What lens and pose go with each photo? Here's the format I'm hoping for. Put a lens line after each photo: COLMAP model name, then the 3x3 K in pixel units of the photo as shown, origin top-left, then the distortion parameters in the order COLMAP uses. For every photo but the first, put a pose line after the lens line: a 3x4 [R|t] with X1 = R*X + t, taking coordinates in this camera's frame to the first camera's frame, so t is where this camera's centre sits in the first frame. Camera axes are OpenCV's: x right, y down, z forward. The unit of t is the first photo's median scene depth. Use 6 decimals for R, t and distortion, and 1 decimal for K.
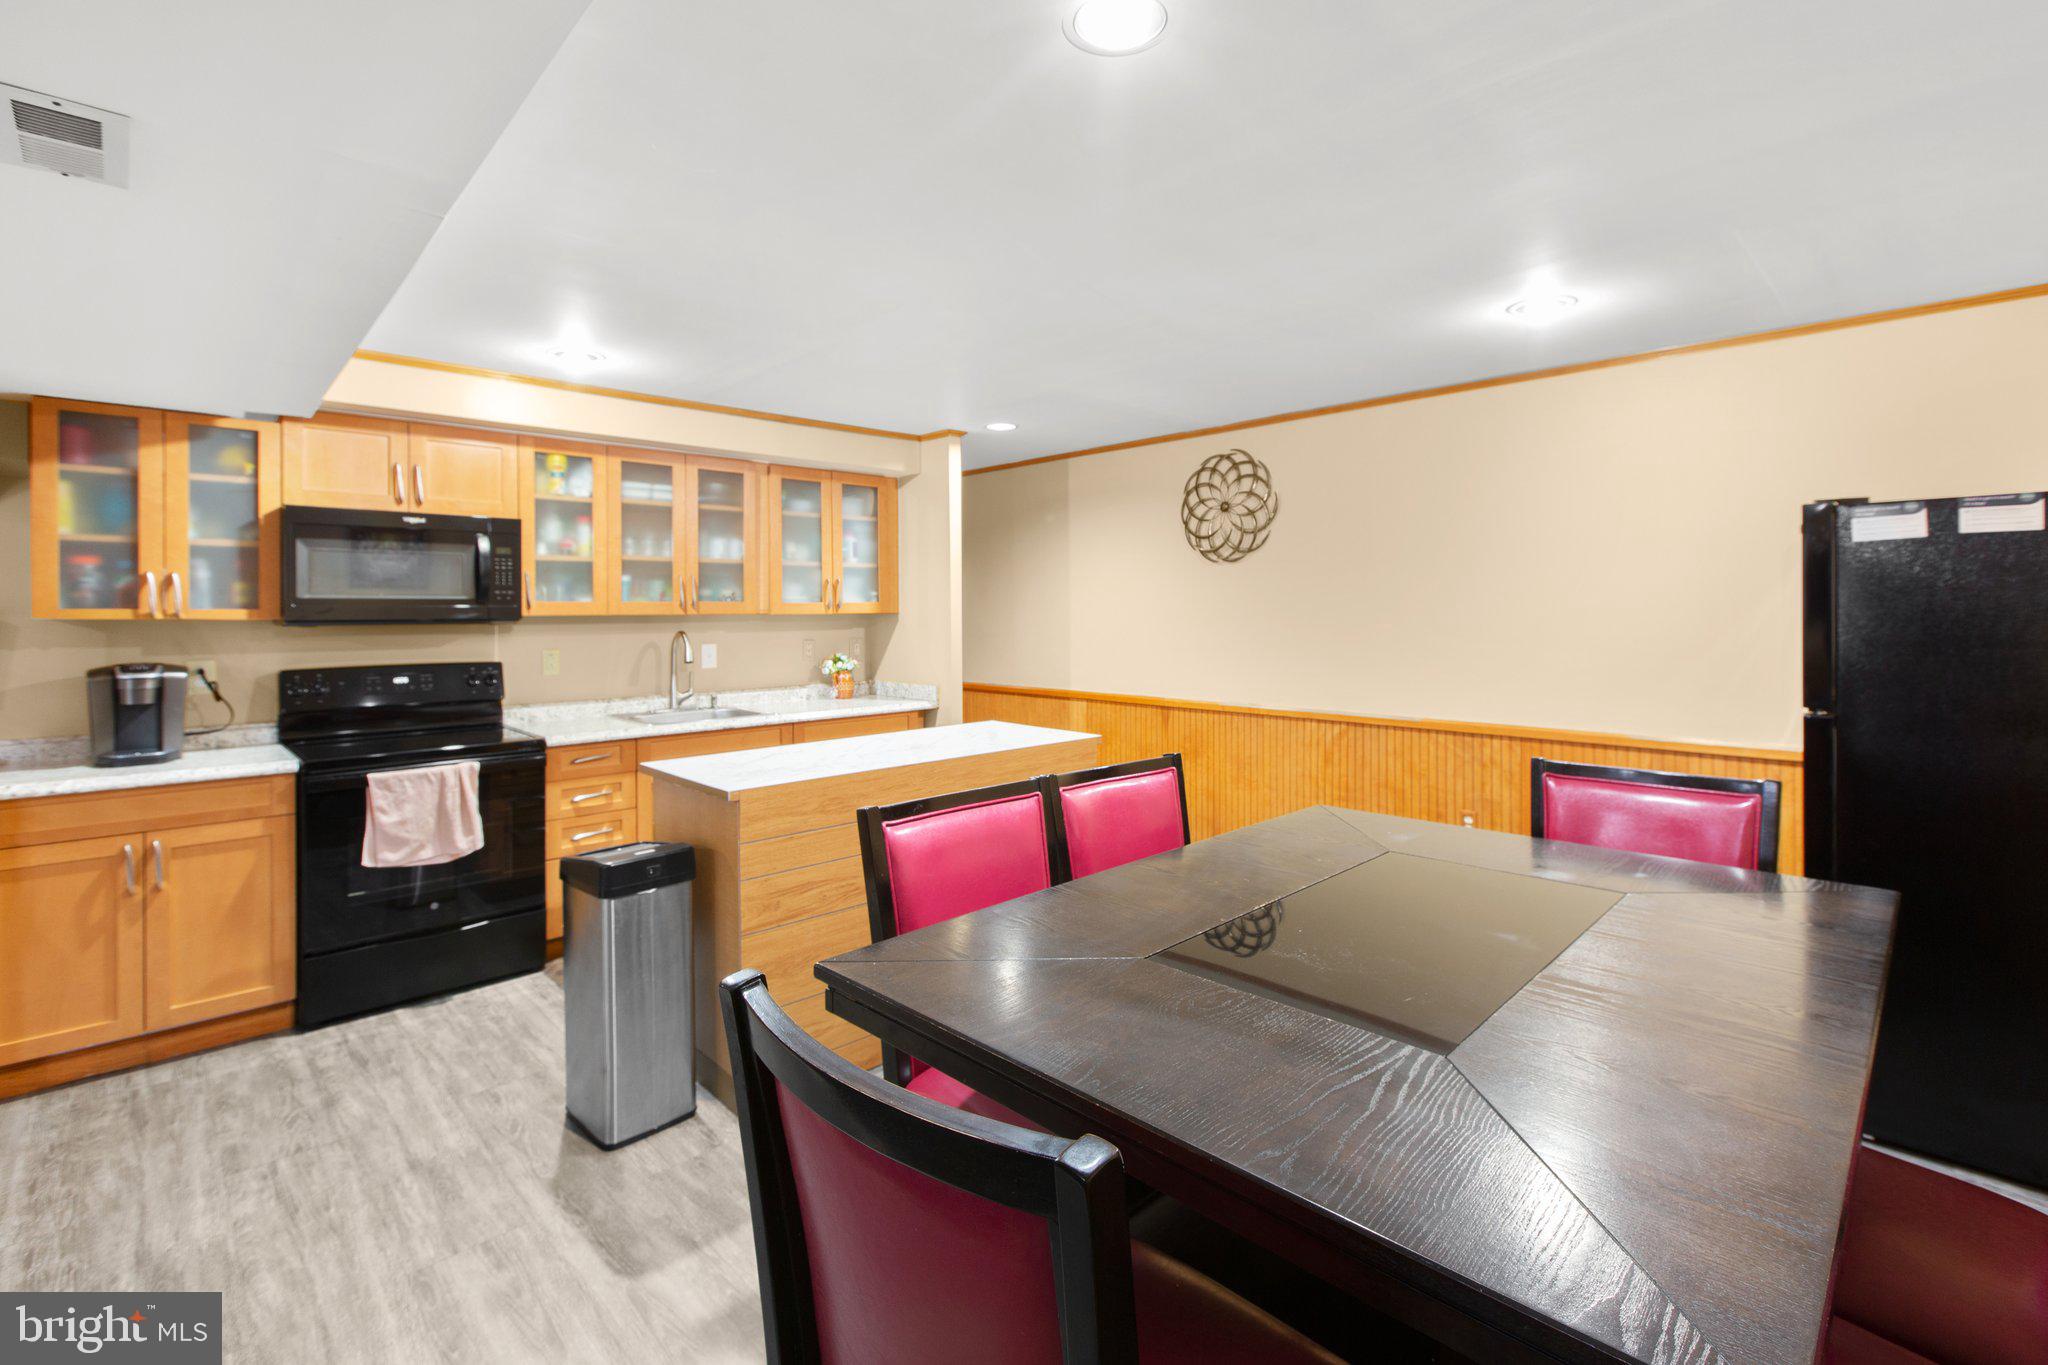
lens RADIAL K [[940.9, 0, 1031.7], [0, 940.9, 608.3], [0, 0, 1]] dist [0.000207, 0.000086]
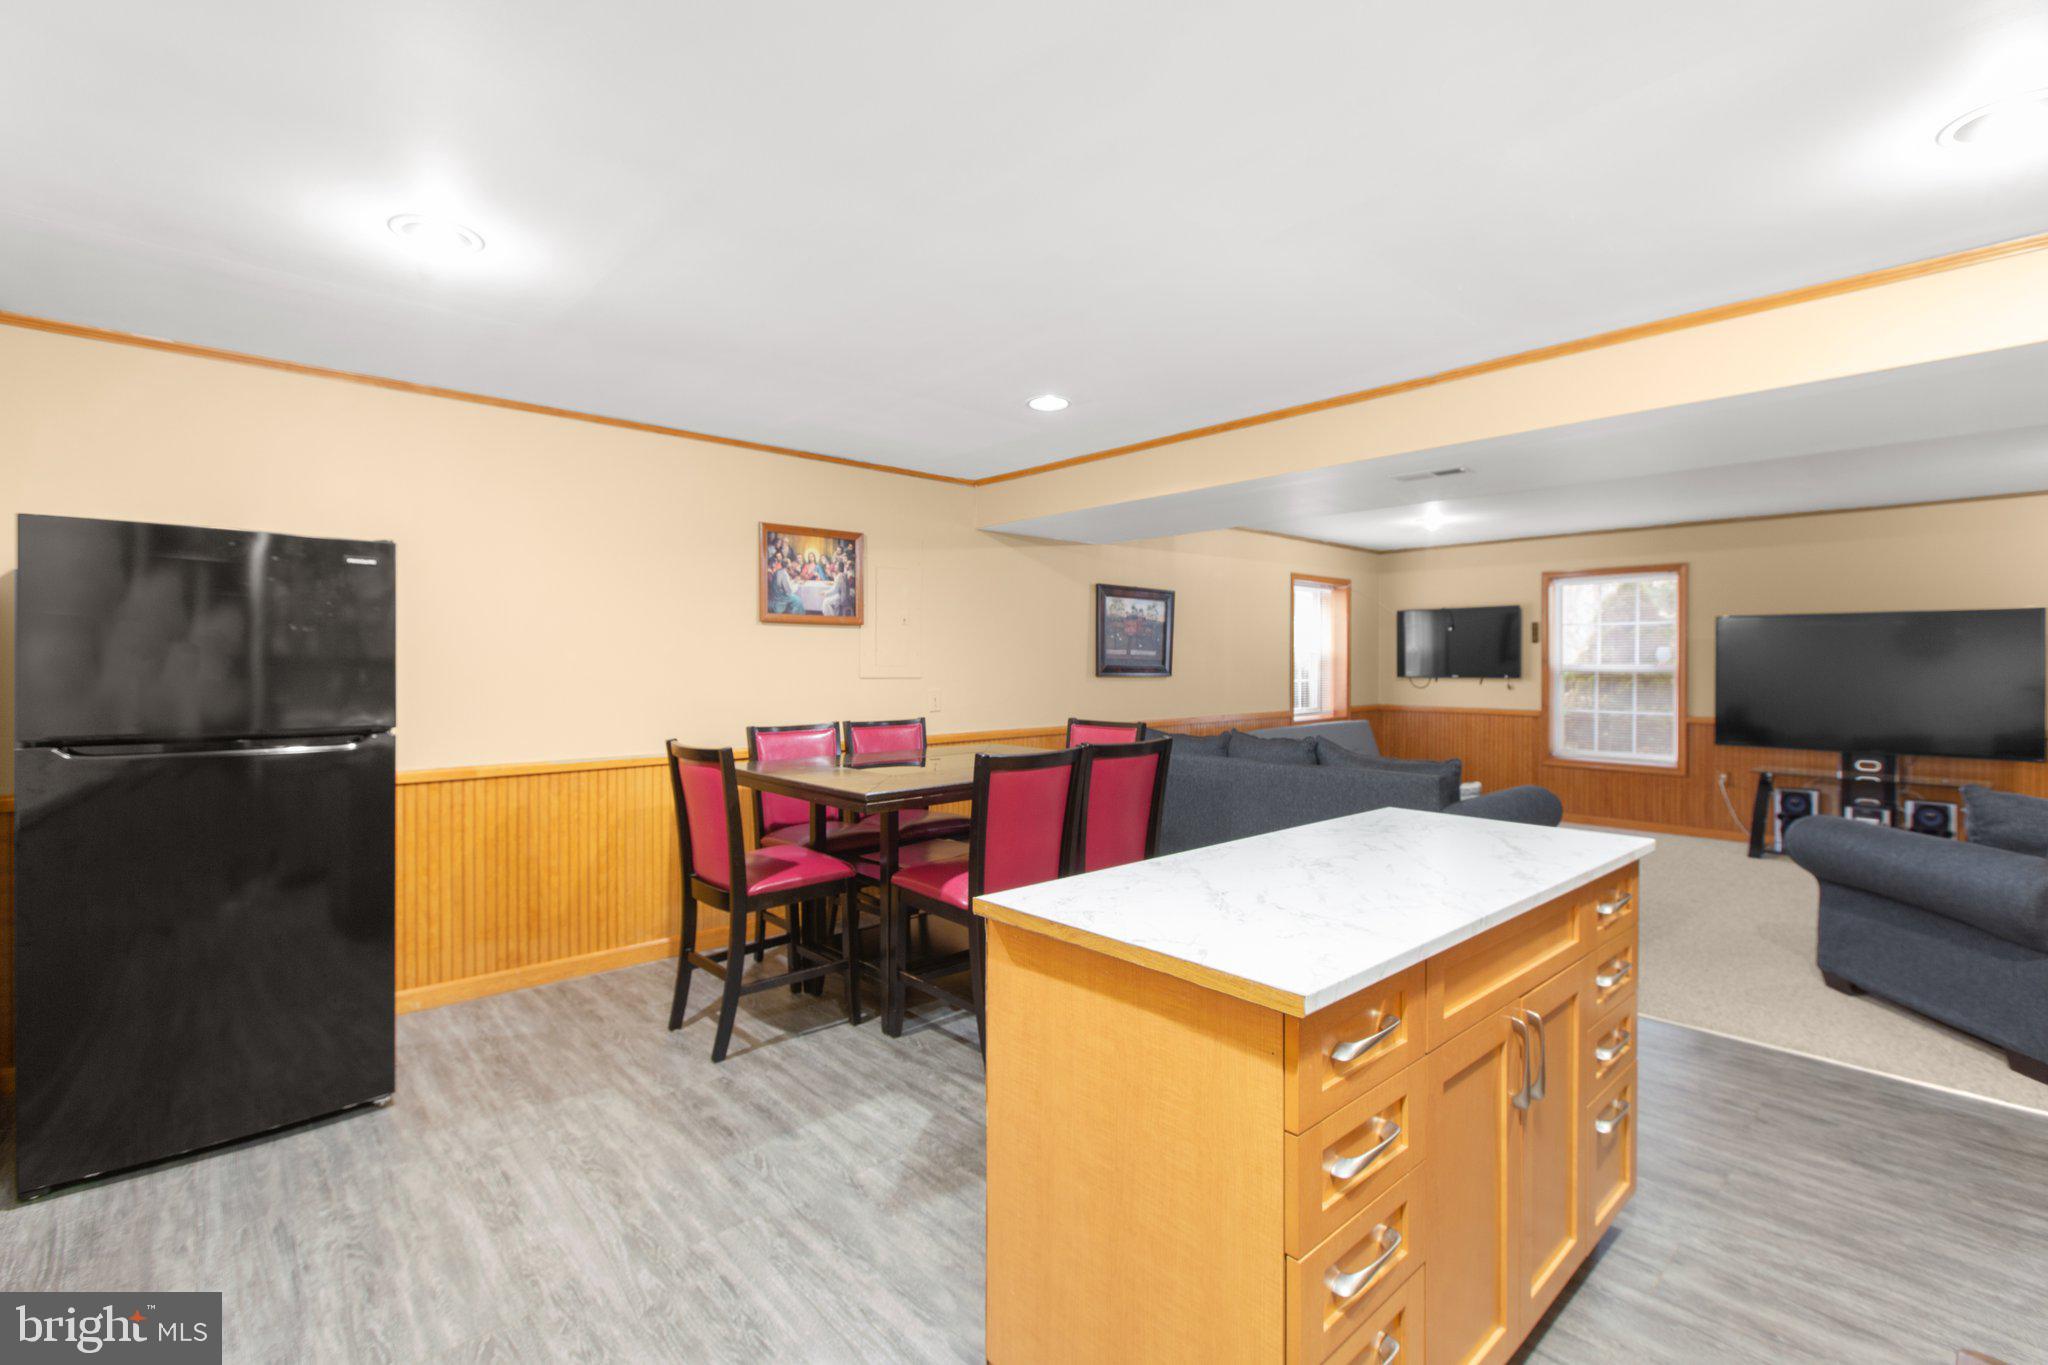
lens RADIAL K [[900.9, 0, 1024.0], [0, 900.9, 682.5], [0, 0, 1]] dist [-0.000402, -0.000181]
pose [[-0.999495, 0.005848, 0.031245, 0.034460], [0.006418, 0.999814, 0.018182, 0.018535], [-0.031133, 0.018374, -0.999346, 1.236063]]
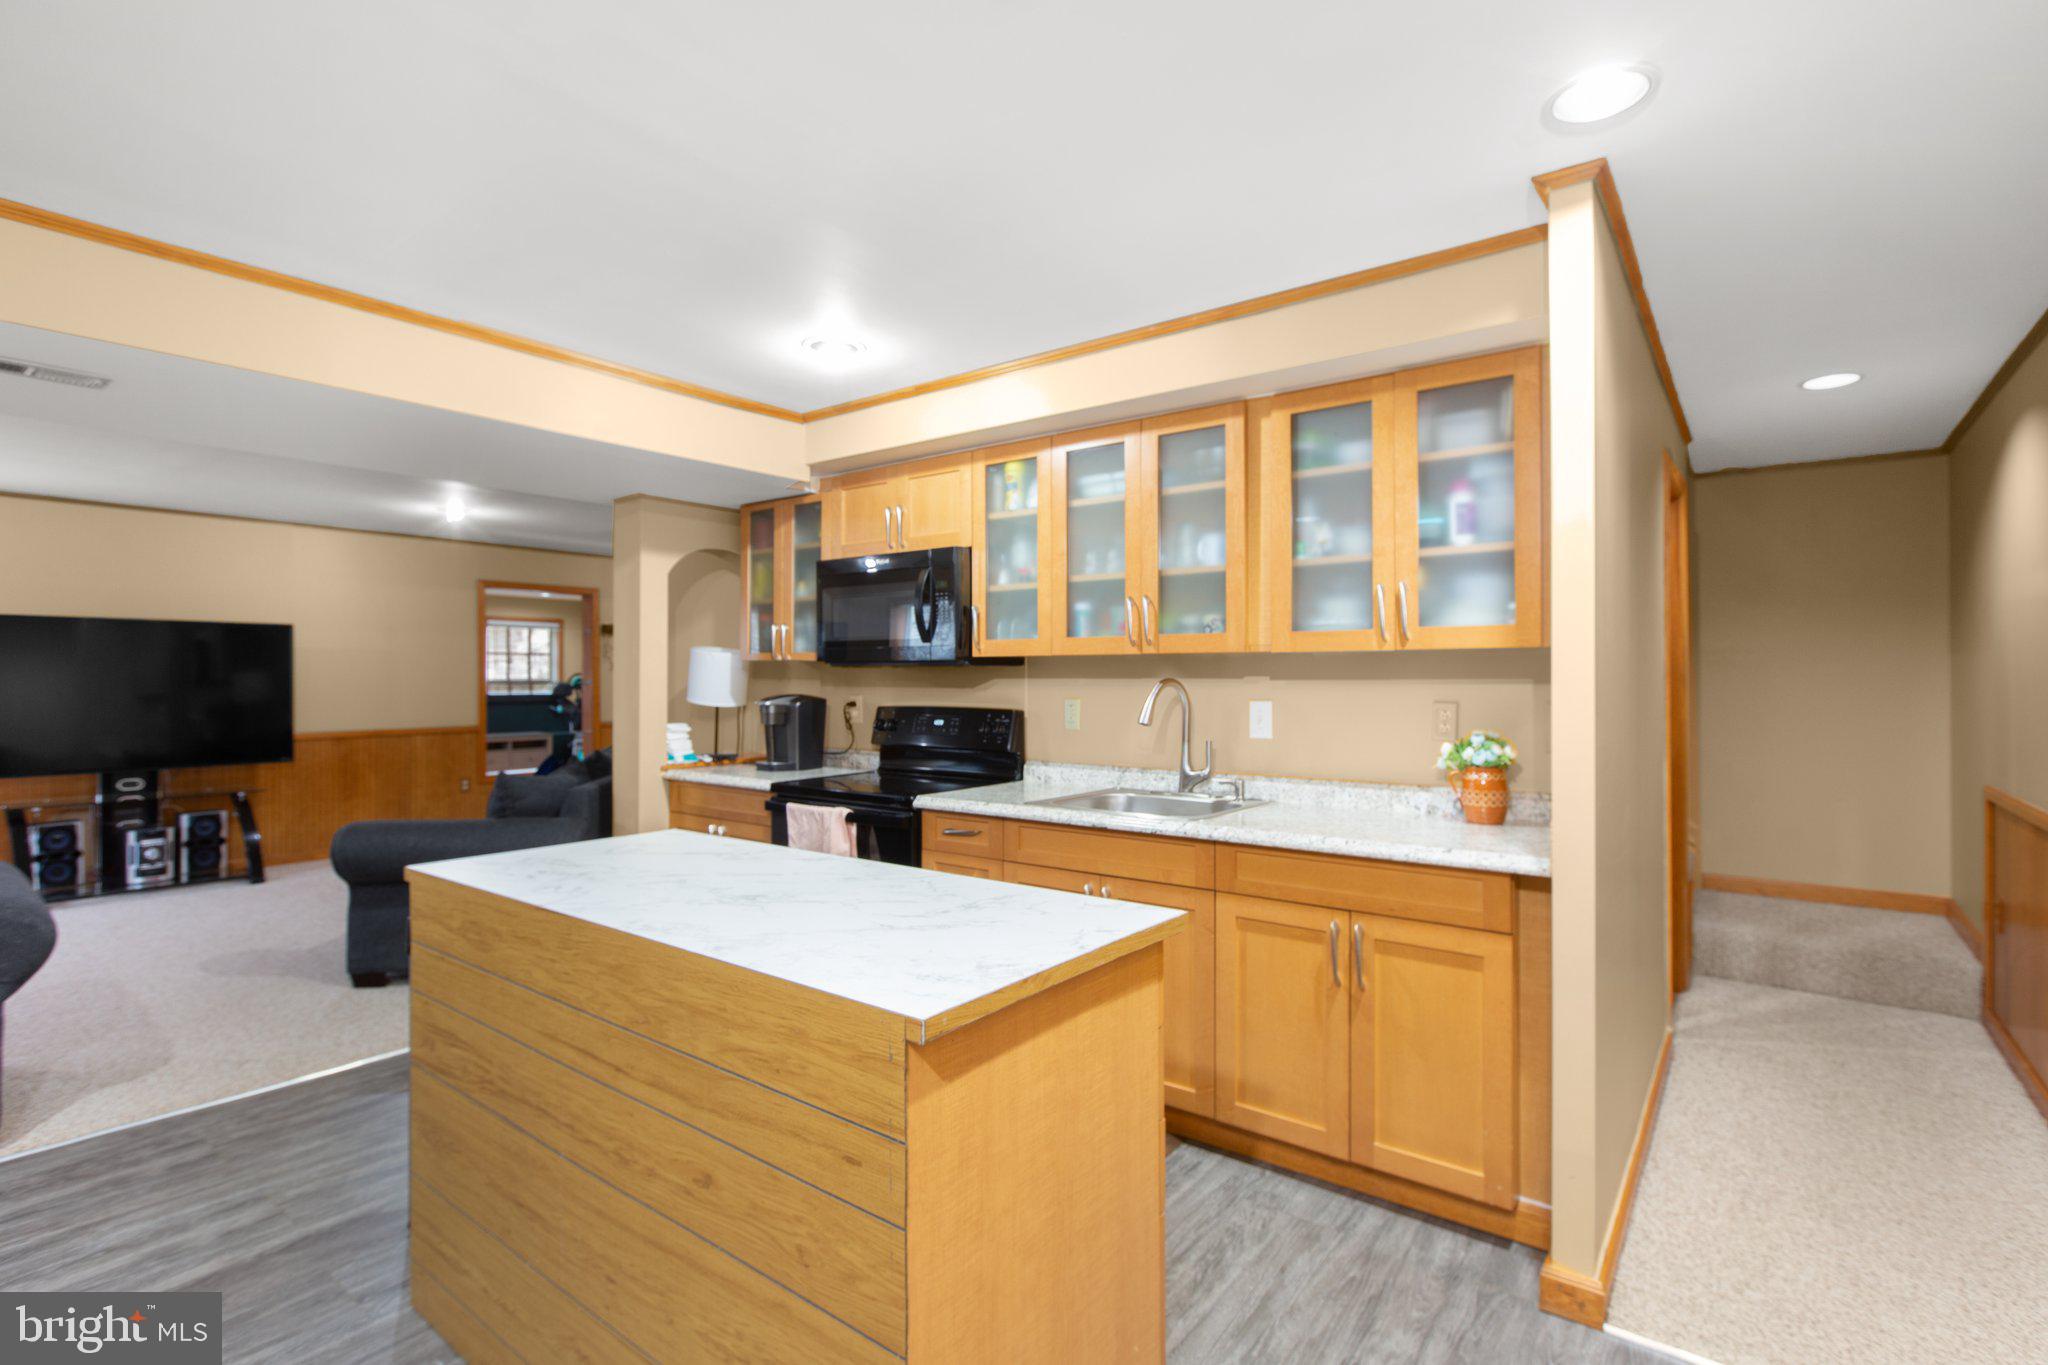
lens RADIAL K [[971.9, 0, 1024.0], [0, 971.9, 682.5], [0, 0, 1]] dist [-0.001564, -0.000358]
pose [[0.143004, 0.012666, -0.989641, 0.333693], [0.000989, 0.999916, 0.012940, 0.018619], [0.989722, -0.002829, 0.142980, 0.855633]]
